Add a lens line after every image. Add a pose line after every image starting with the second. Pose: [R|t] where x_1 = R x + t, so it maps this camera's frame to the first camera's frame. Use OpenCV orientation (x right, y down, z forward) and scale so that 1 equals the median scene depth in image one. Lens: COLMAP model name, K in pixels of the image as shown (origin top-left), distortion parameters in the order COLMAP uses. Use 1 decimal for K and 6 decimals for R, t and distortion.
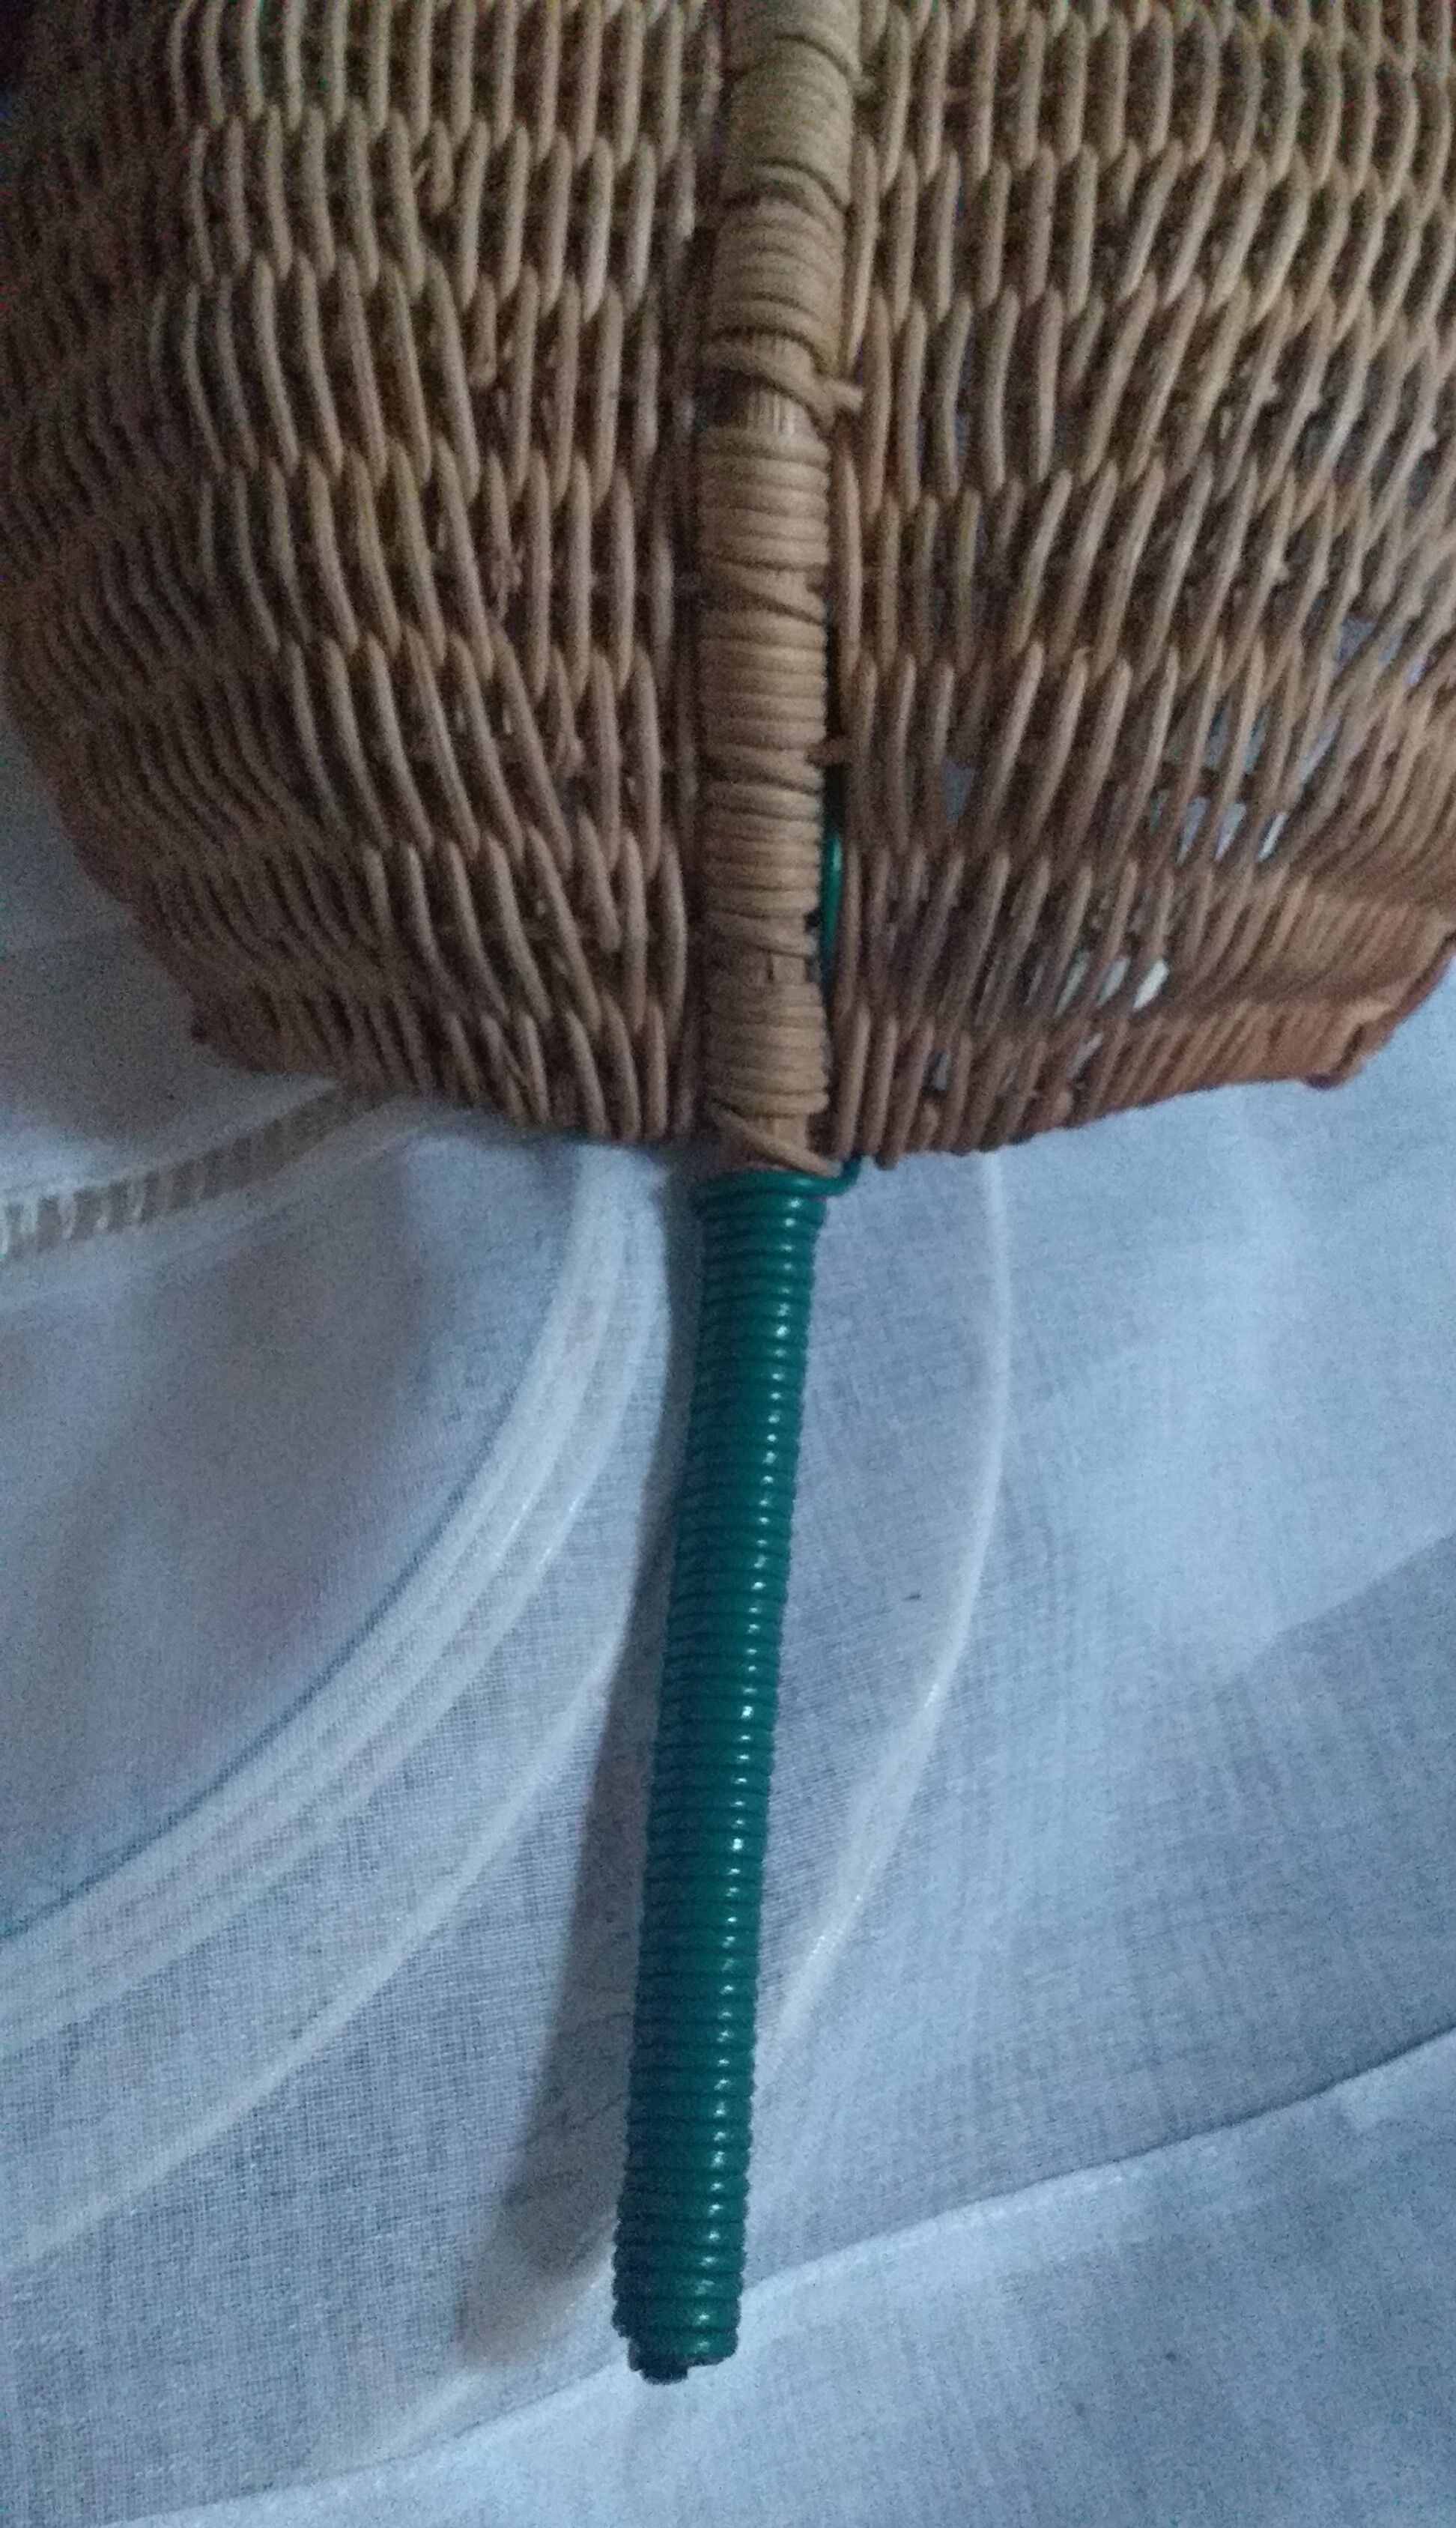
lens RADIAL K [[1880.7, 0, 665.9], [0, 1880.7, 1264.0], [0, 0, 1]] dist [-0.115388, -0.000128]
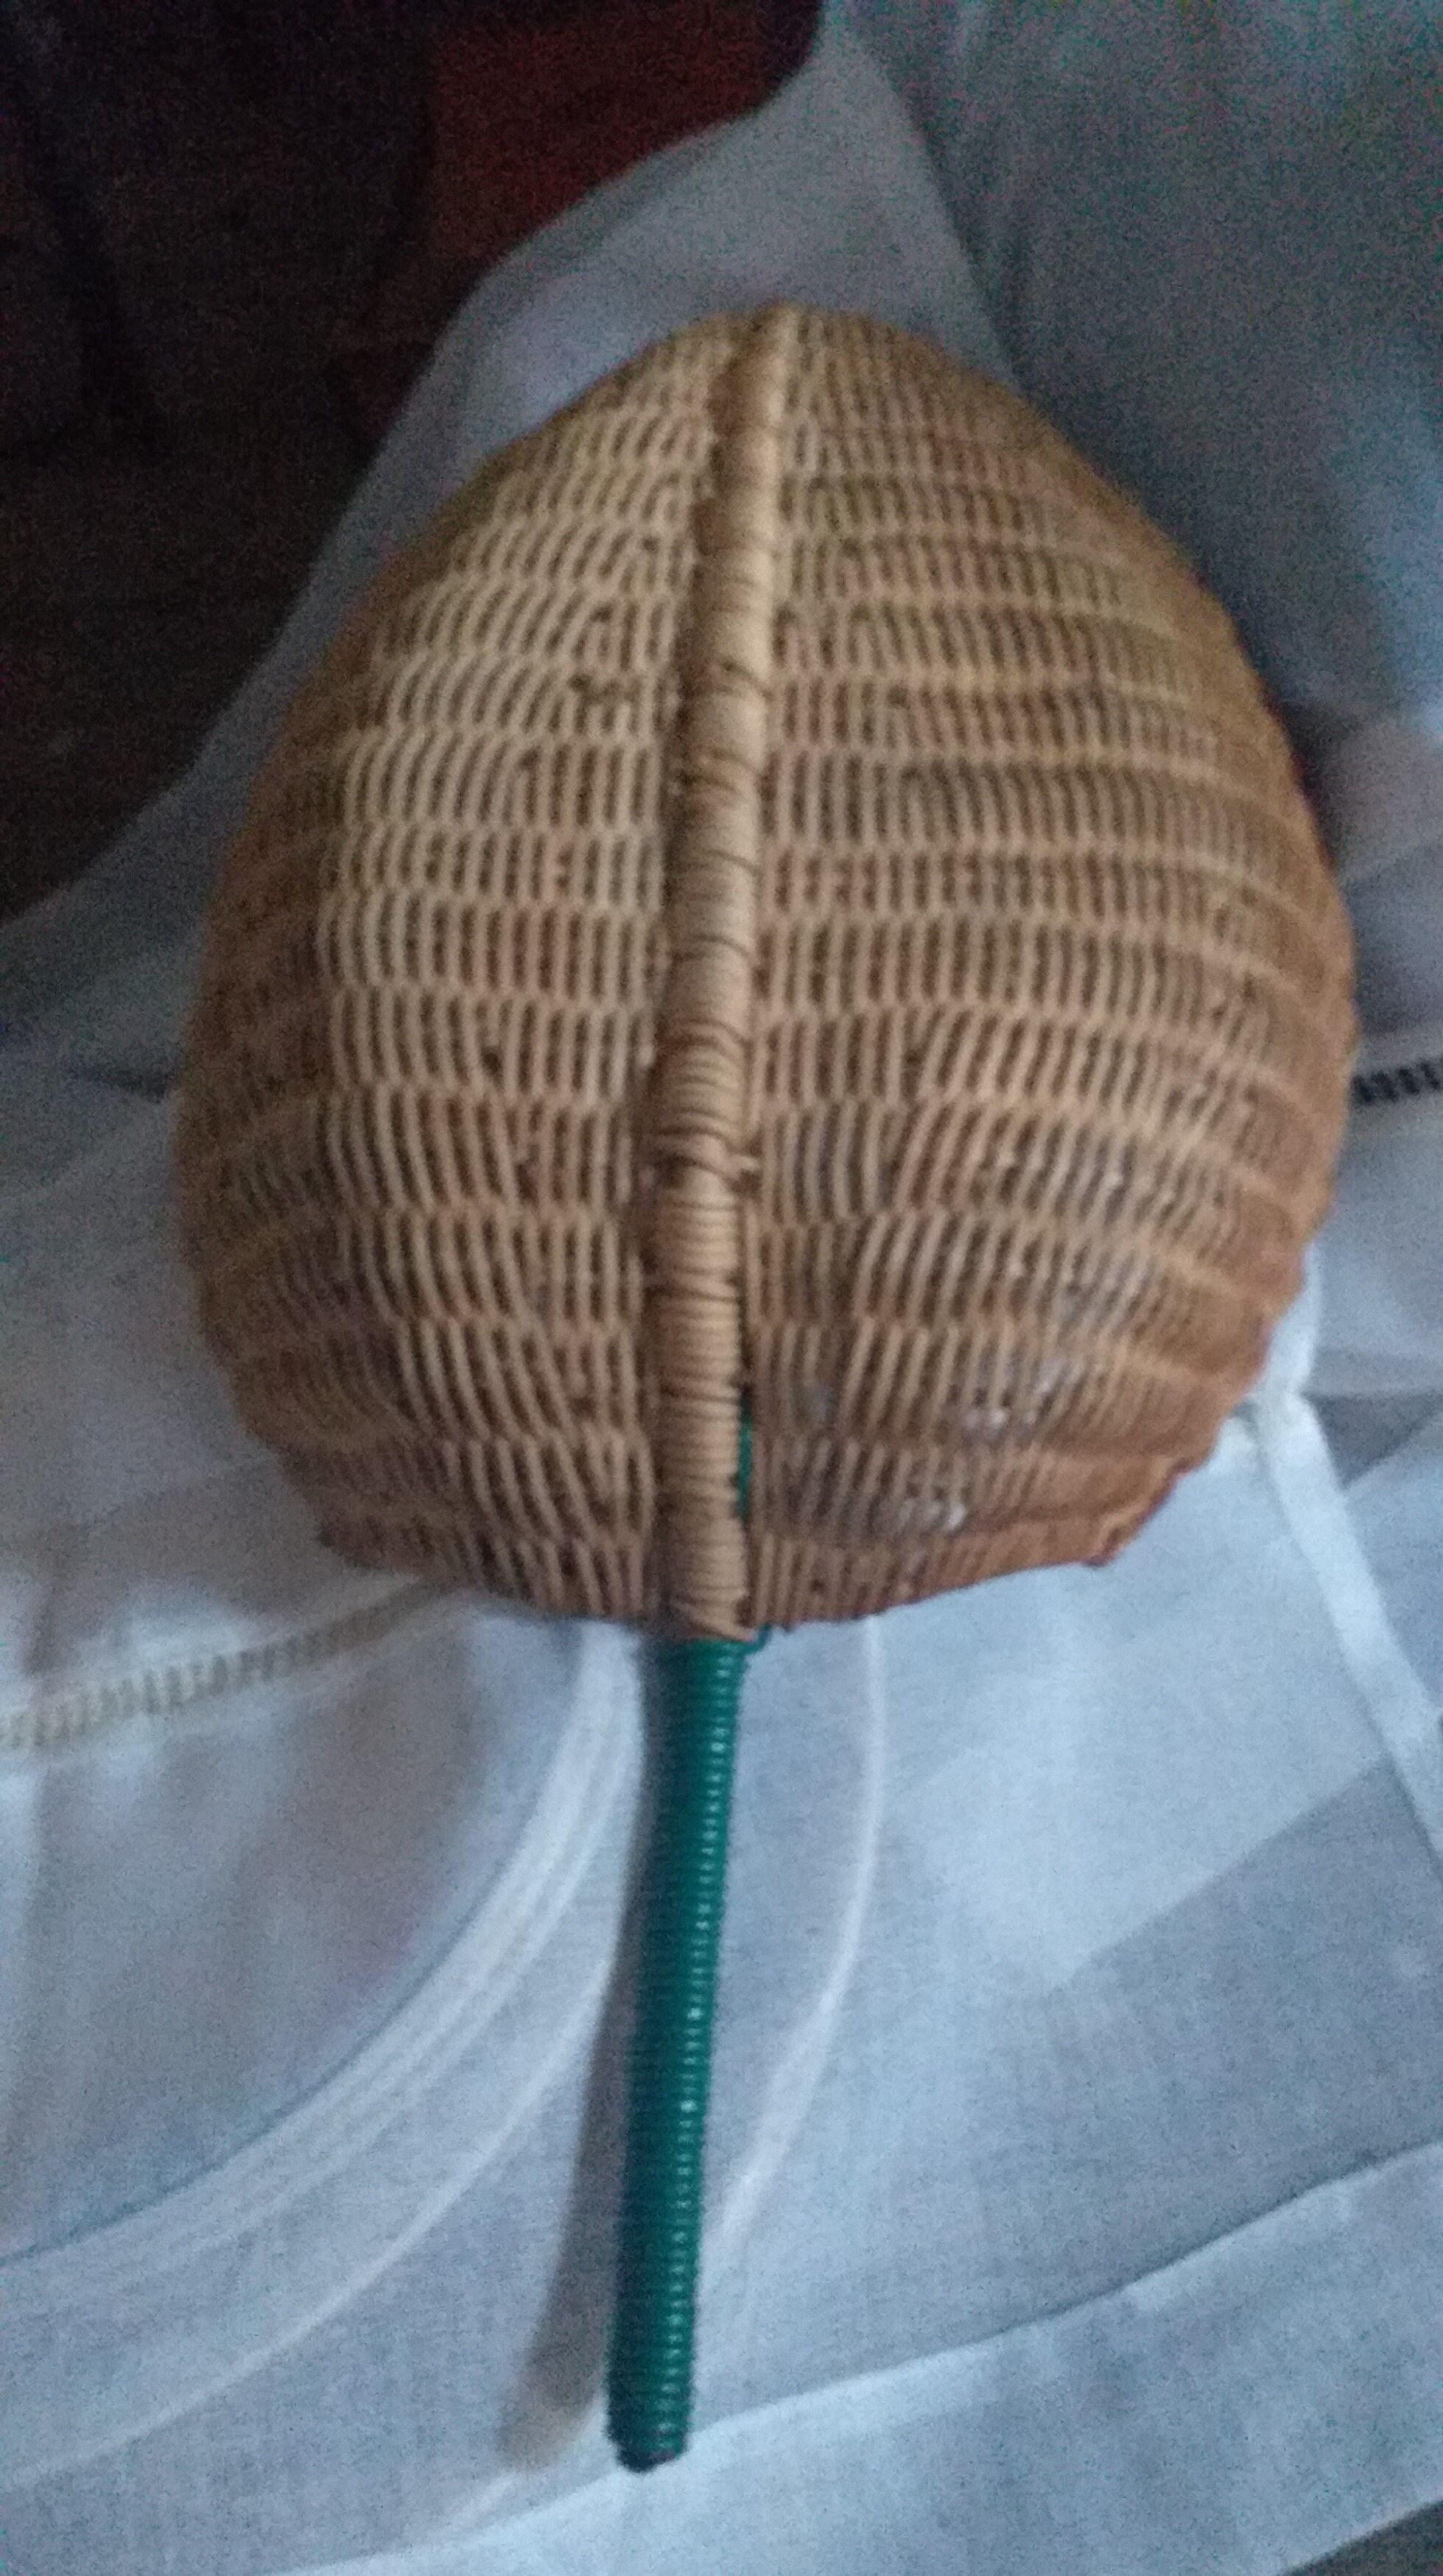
lens RADIAL K [[1922.9, 0, 721.5], [0, 1922.9, 1288.0], [0, 0, 1]] dist [0.002240, -0.190457]
pose [[0.999779, -0.007777, 0.019527, 0.040316], [0.010413, 0.990273, -0.138746, -0.125660], [-0.018258, 0.138918, 0.990135, -0.619859]]
